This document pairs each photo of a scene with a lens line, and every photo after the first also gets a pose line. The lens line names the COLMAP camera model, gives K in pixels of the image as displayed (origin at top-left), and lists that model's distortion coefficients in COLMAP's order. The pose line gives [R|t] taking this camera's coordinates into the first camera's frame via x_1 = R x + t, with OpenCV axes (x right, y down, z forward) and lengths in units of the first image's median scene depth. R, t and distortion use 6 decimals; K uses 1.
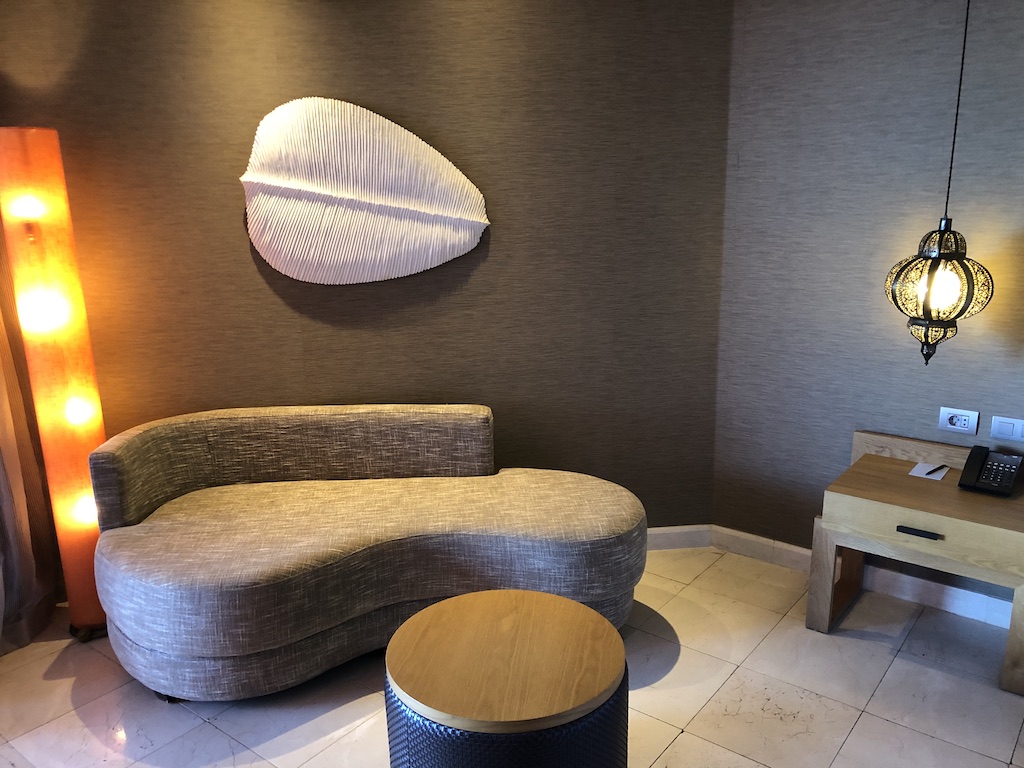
lens RADIAL K [[830.8, 0, 522.8], [0, 830.8, 388.3], [0, 0, 1]] dist [0.039548, -0.063286]
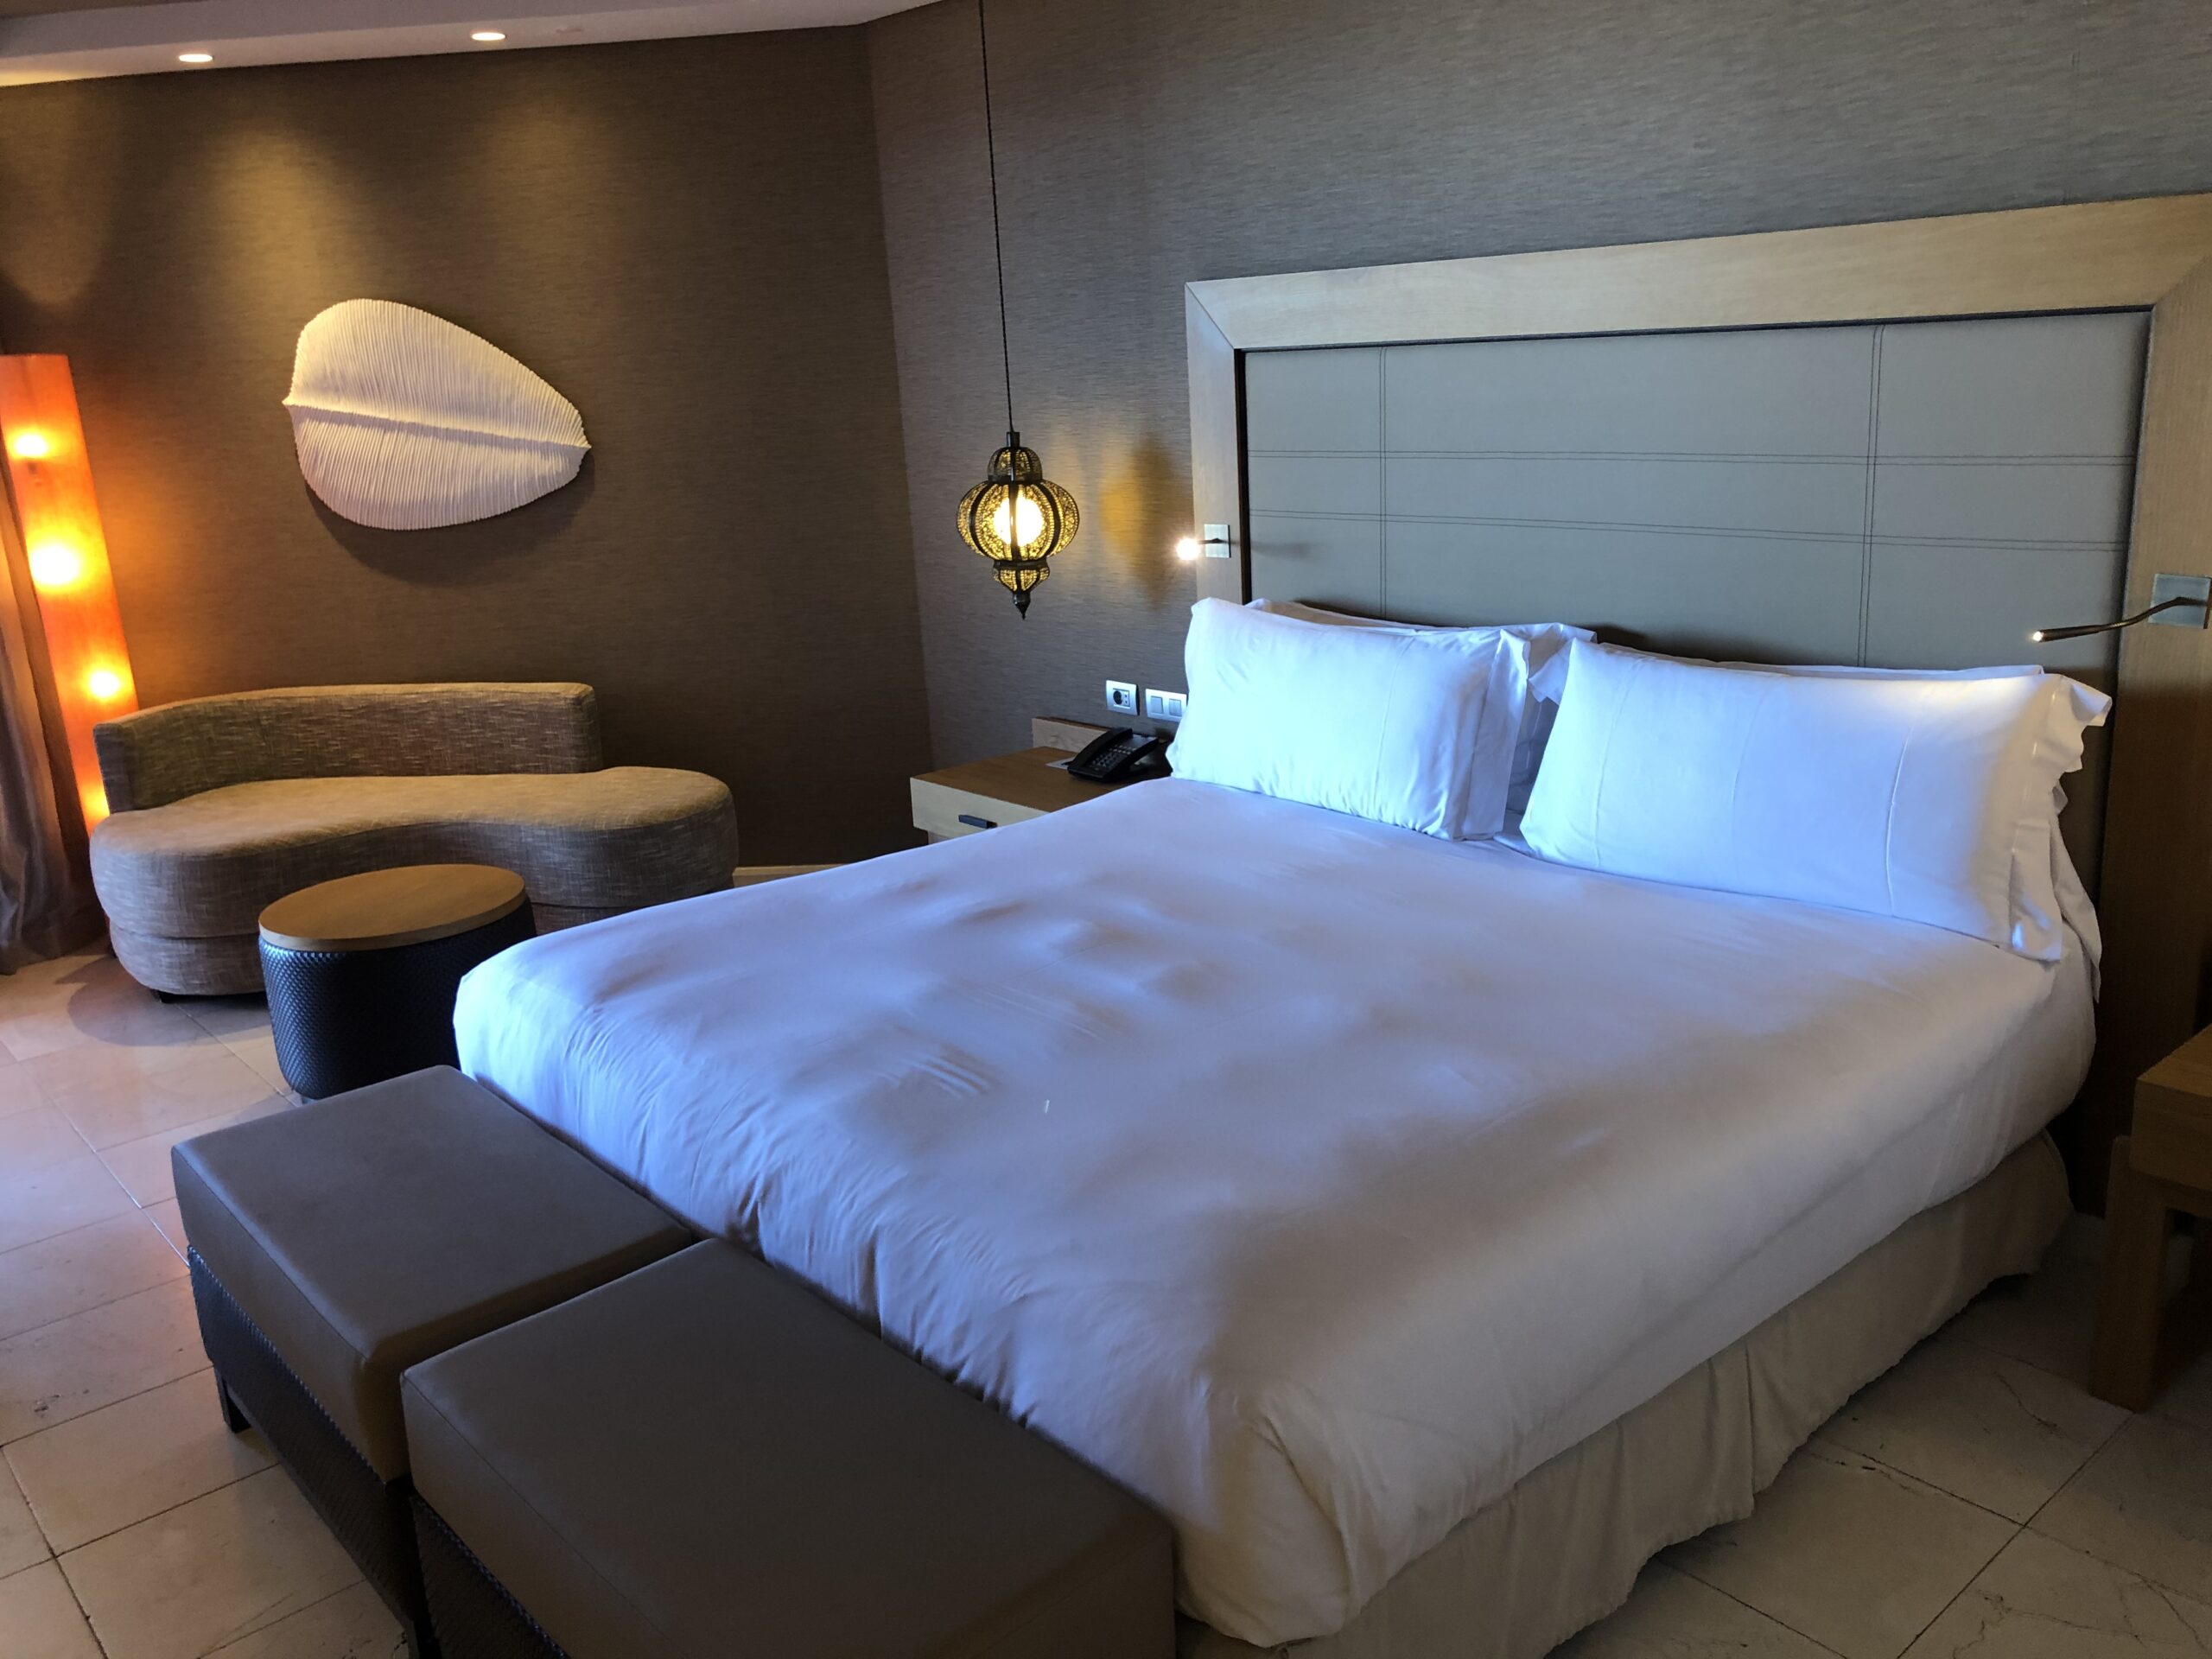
lens RADIAL K [[1794.7, 0, 1100.9], [0, 1794.7, 827.3], [0, 0, 1]] dist [0.039548, -0.063286]
pose [[0.979433, 0.016794, -0.201068, 0.805305], [-0.012855, 0.999699, 0.020878, 0.118980], [0.201358, -0.017864, 0.979355, -0.579321]]
